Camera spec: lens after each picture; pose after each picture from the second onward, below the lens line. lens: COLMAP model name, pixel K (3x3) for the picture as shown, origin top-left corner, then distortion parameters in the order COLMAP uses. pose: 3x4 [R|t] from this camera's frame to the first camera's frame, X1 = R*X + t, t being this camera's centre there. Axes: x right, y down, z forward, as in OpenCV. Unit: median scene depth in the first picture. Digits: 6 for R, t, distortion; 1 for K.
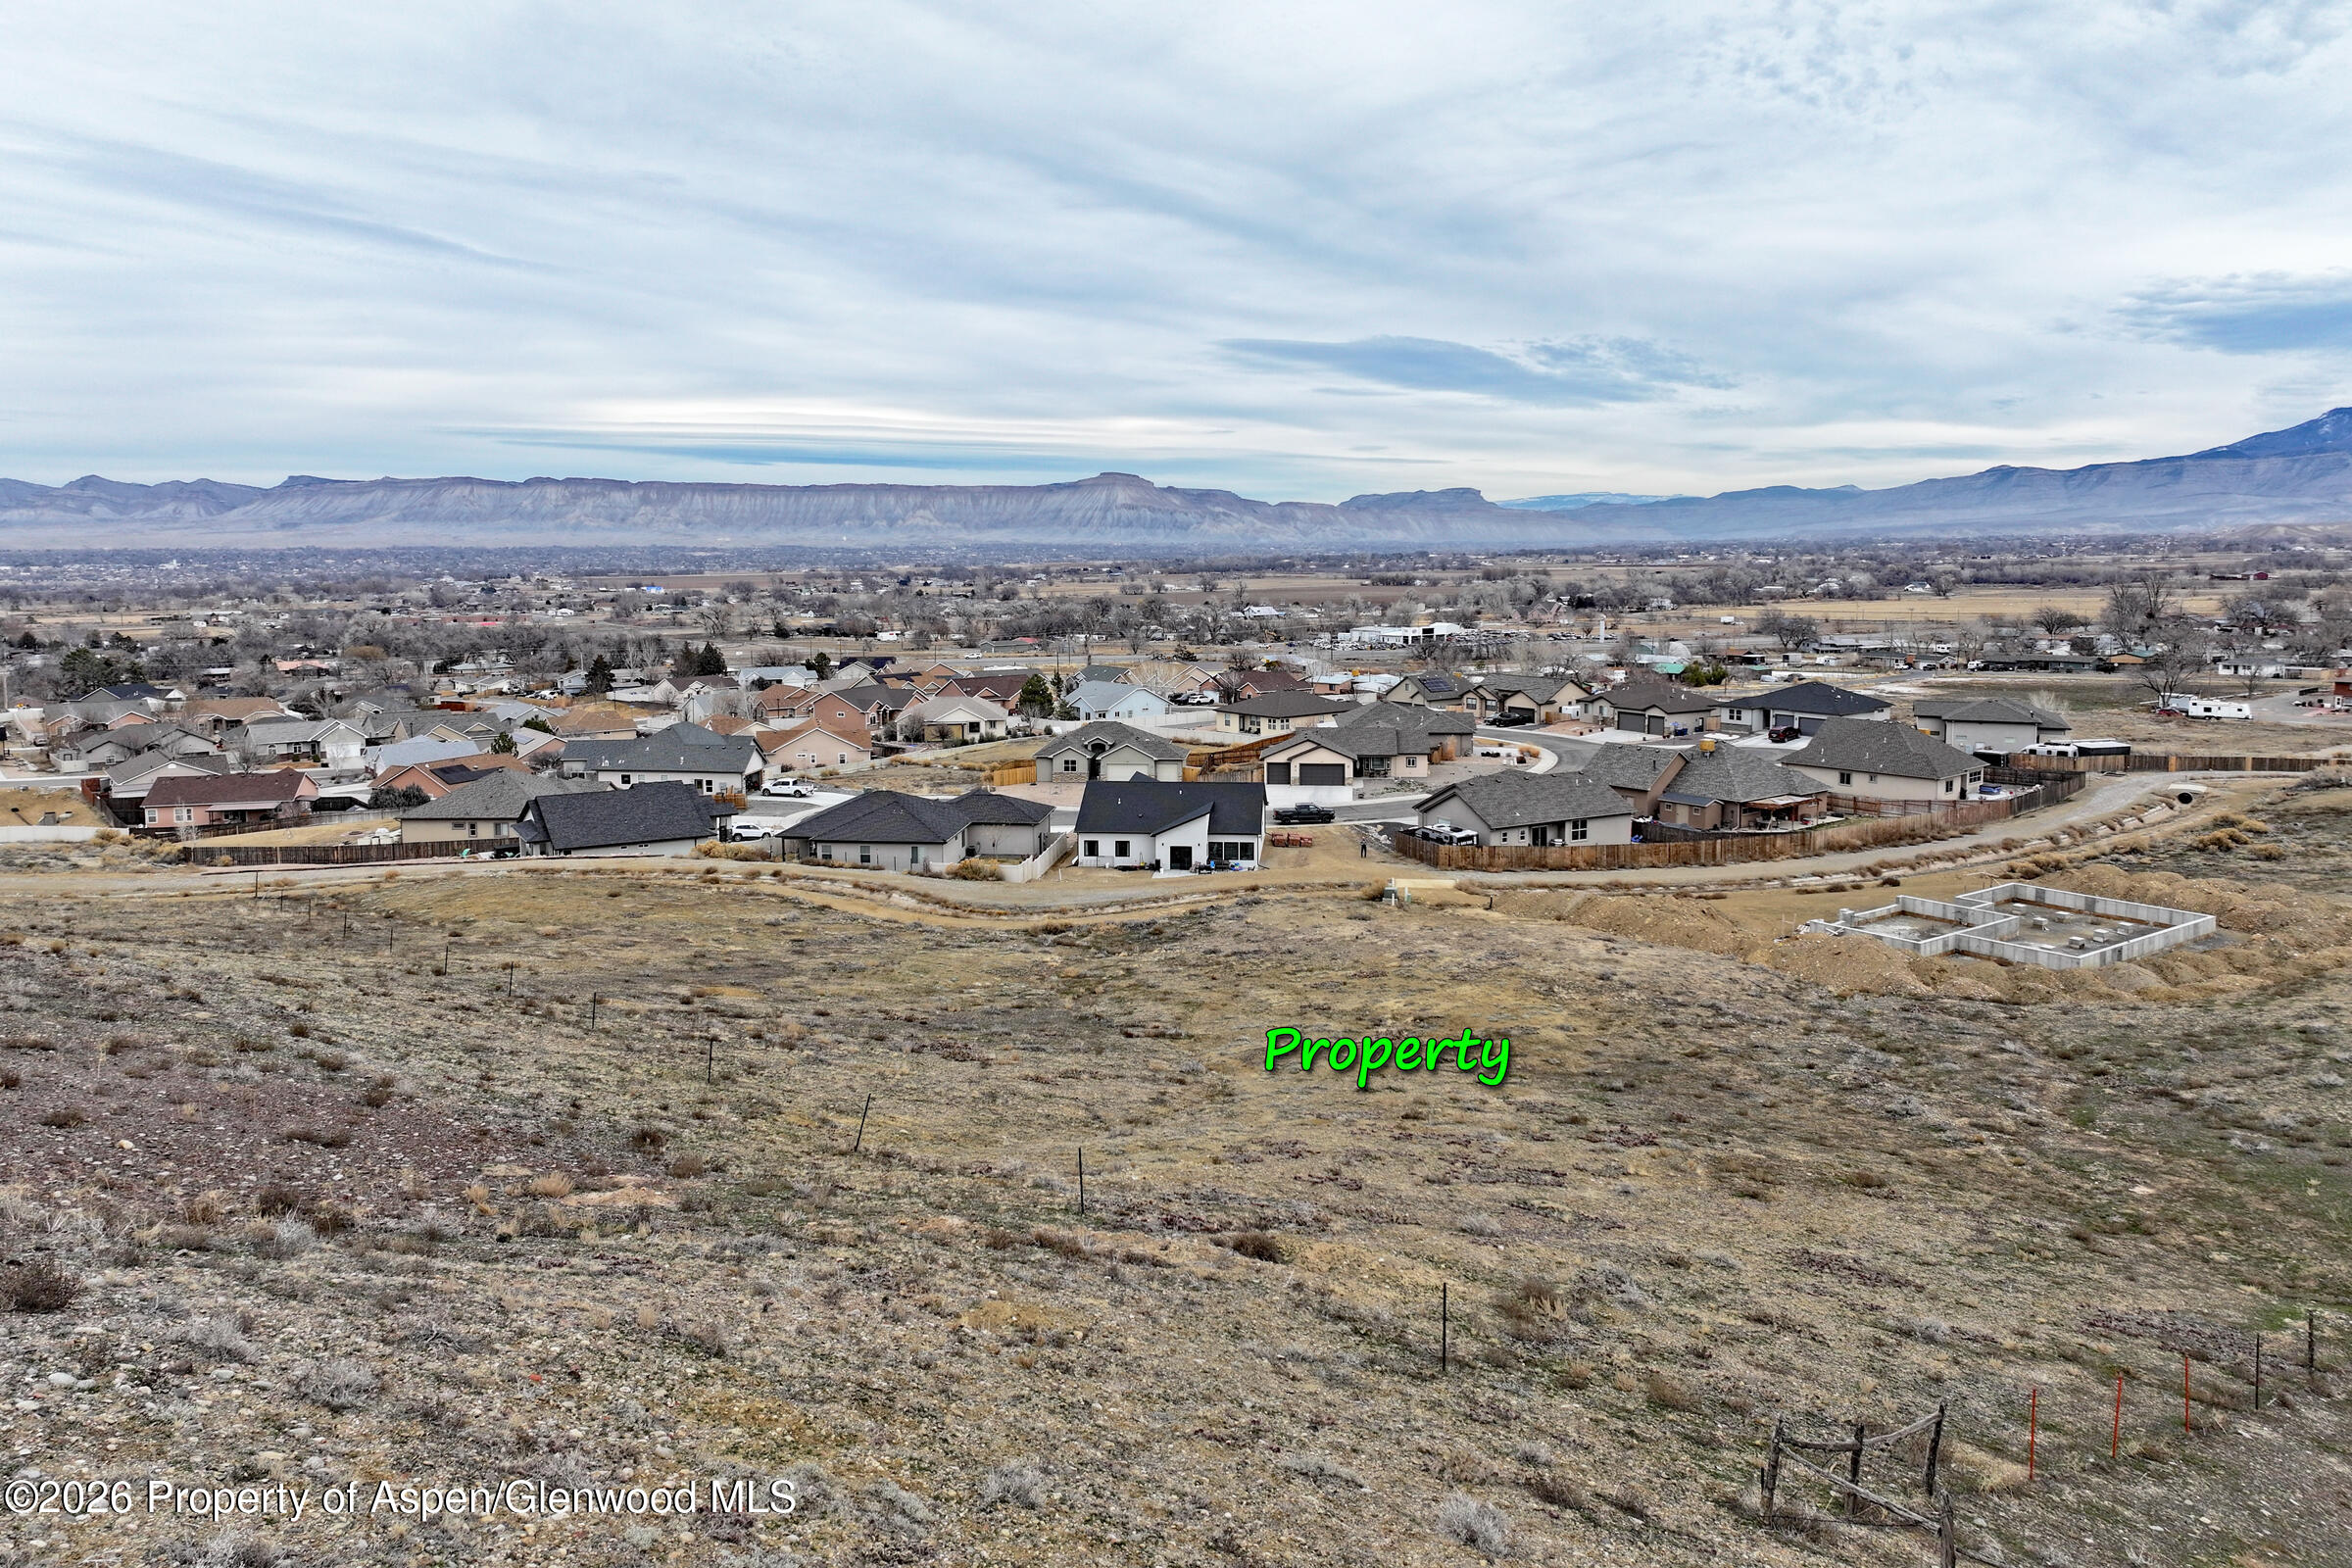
lens RADIAL K [[1679.3, 0, 1175.7], [0, 1679.3, 698.3], [0, 0, 1]] dist [0.028365, -0.027702]
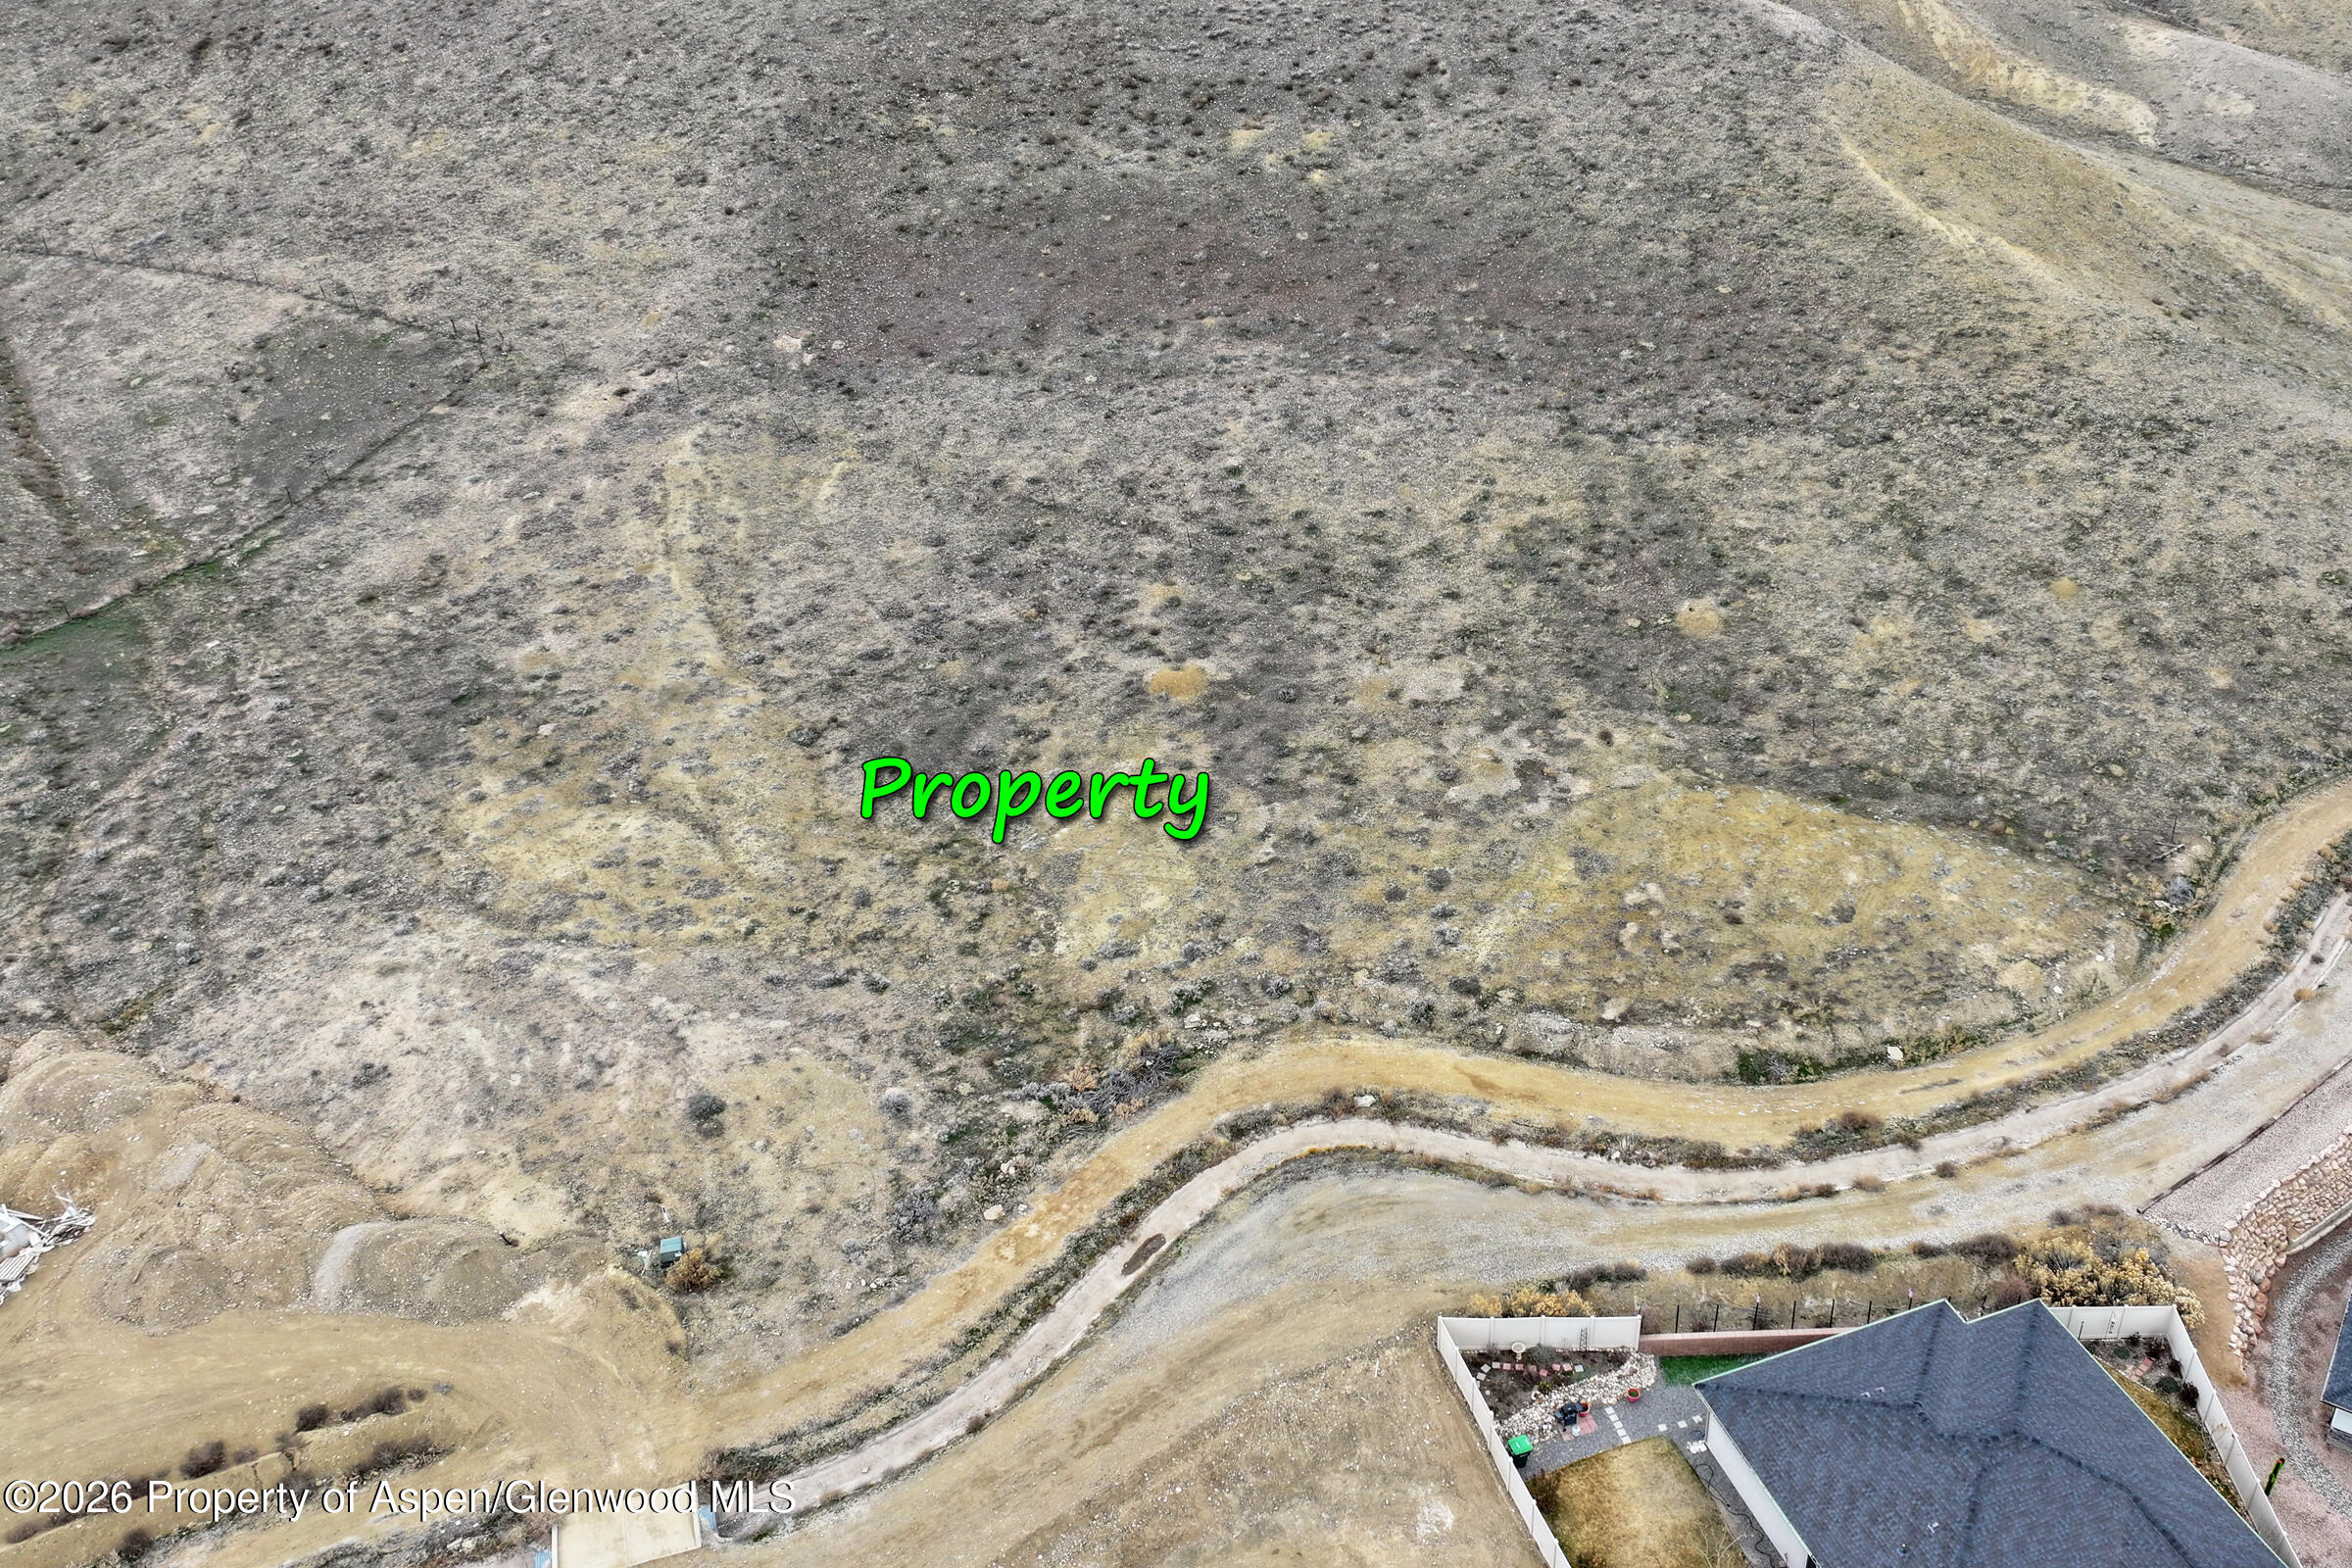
lens RADIAL K [[1903.7, 0, 1386.0], [0, 1903.7, 818.9], [0, 0, 1]] dist [0.002537, 0.006760]
pose [[-0.883897, 0.257567, -0.390366, 0.074692], [-0.035426, 0.795411, 0.605034, -0.253947], [0.466339, 0.548617, -0.693937, 0.883047]]
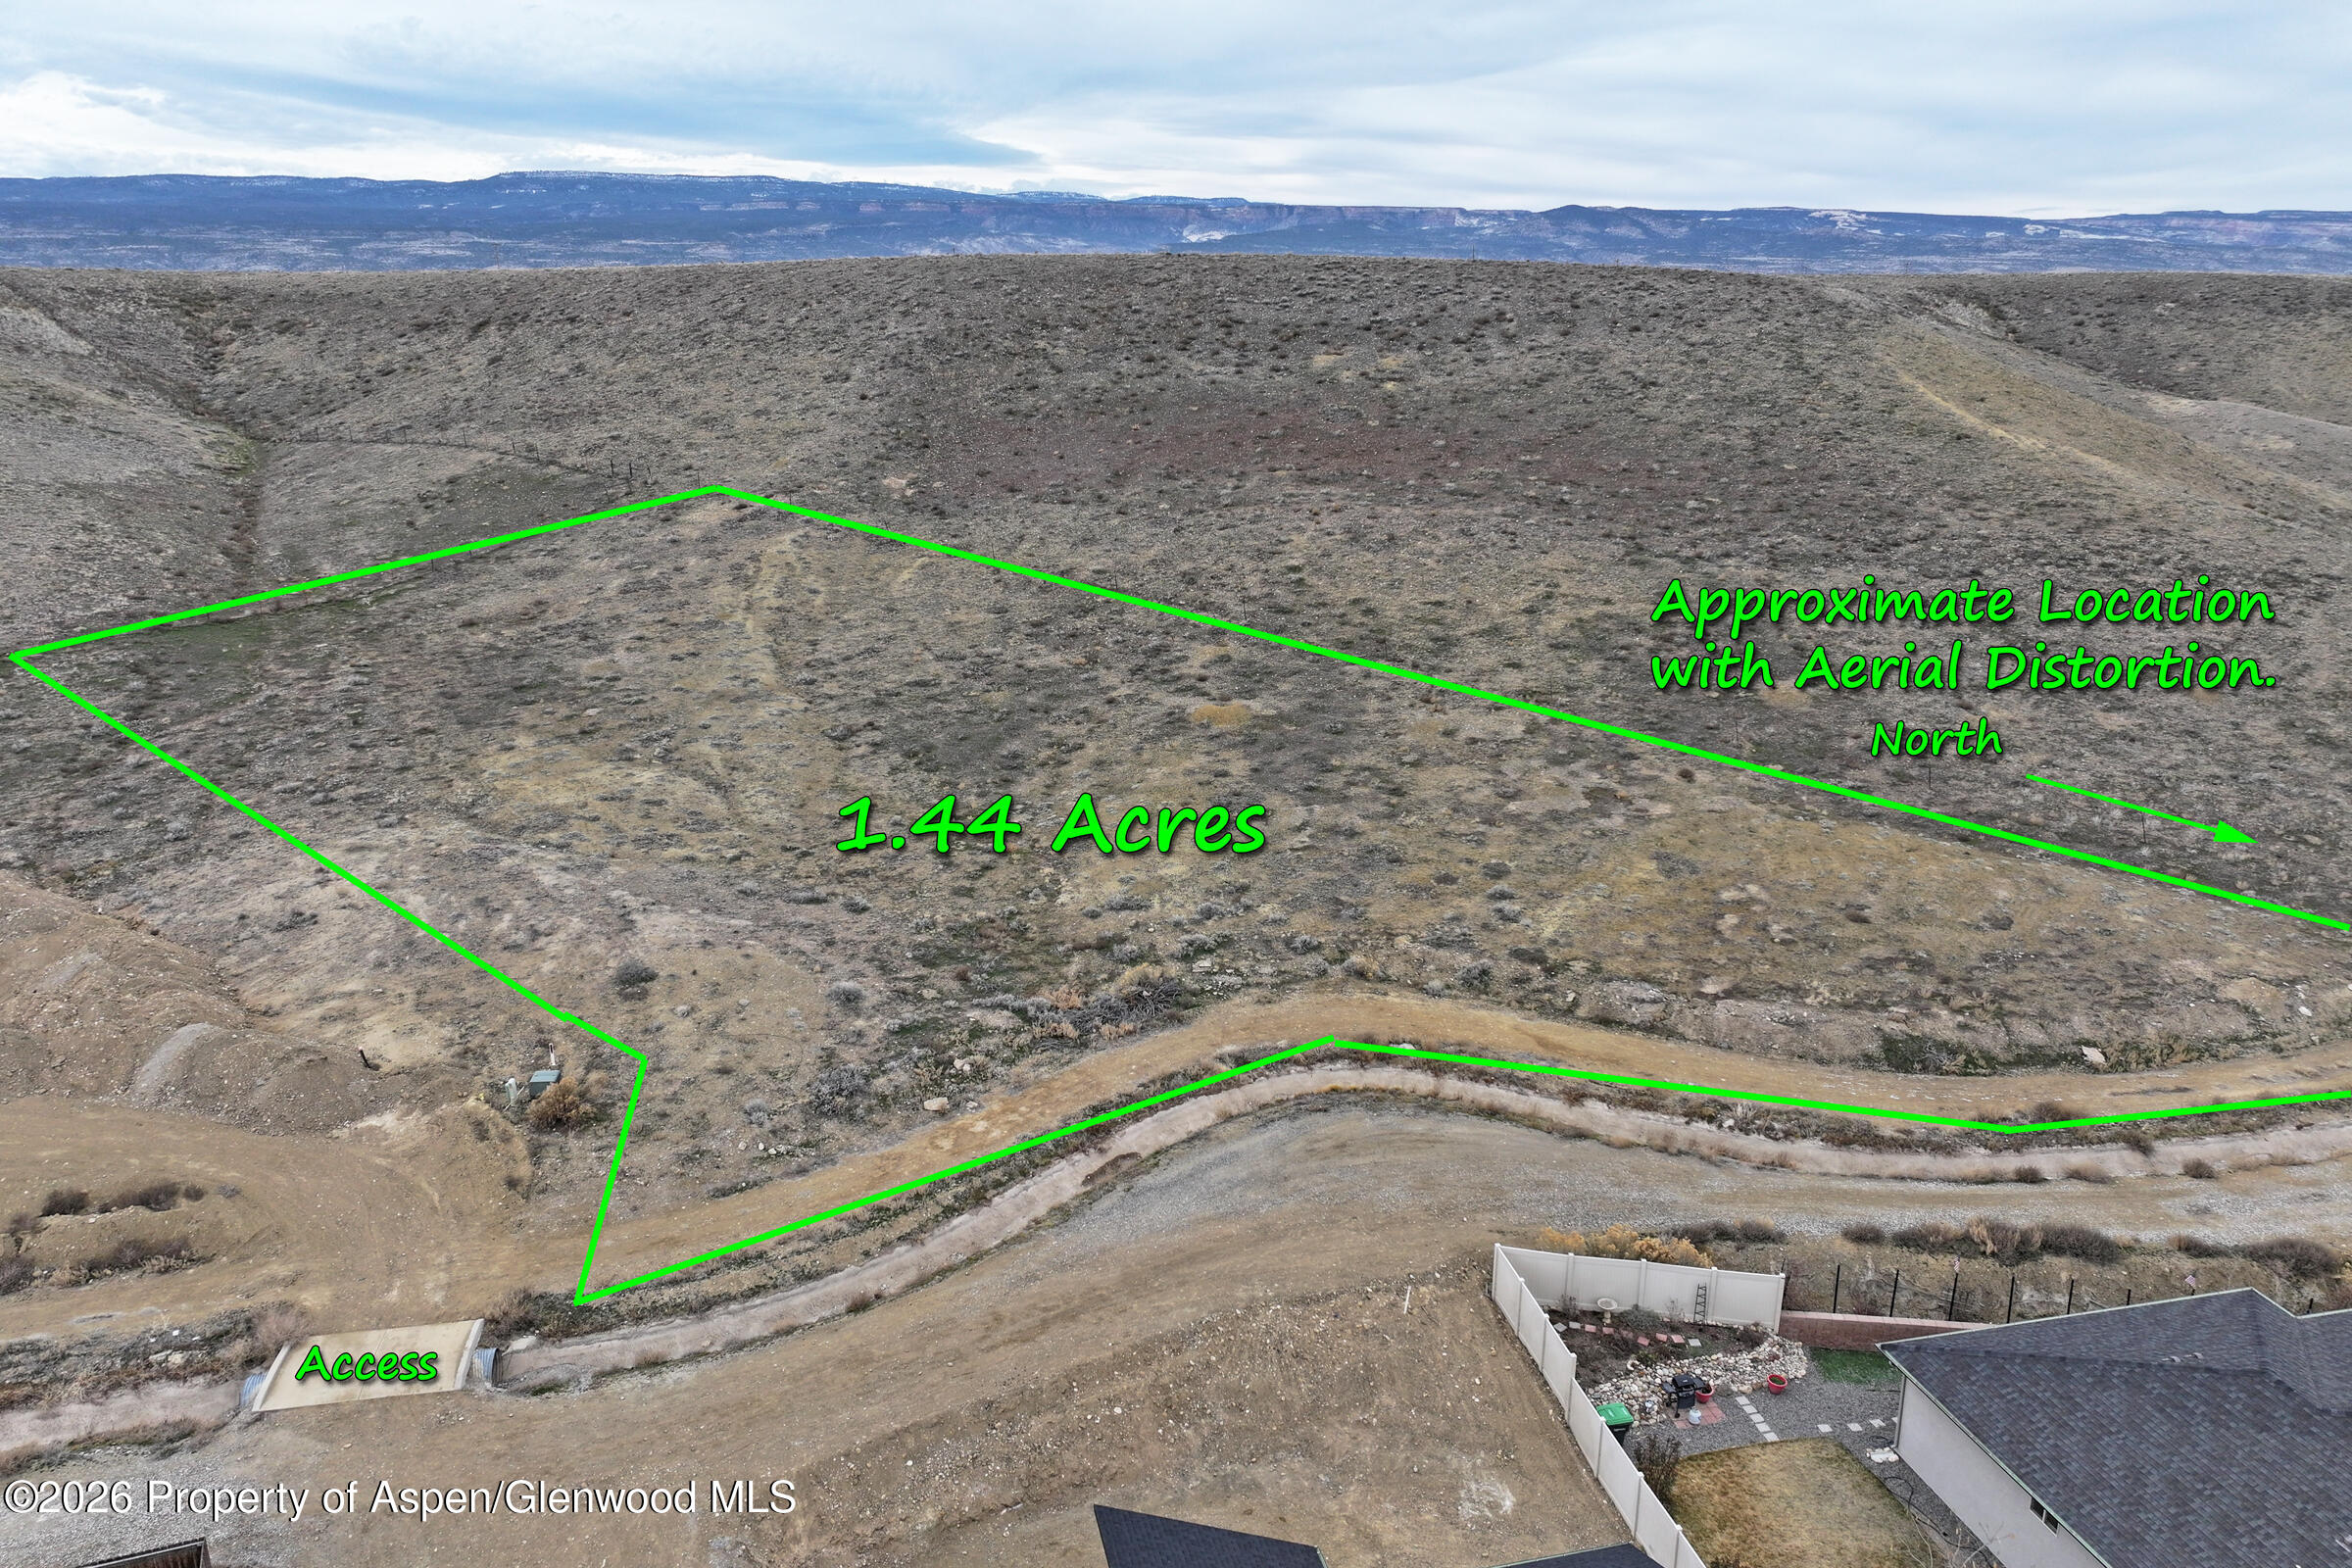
lens RADIAL K [[1616.8, 0, 1176.0], [0, 1616.8, 784.0], [0, 0, 1]] dist [0.007094, -0.001855]
pose [[-0.947990, 0.097768, -0.302912, 0.050701], [-0.024149, 0.926823, 0.374721, -0.088307], [0.317381, 0.362547, -0.876258, 0.844585]]
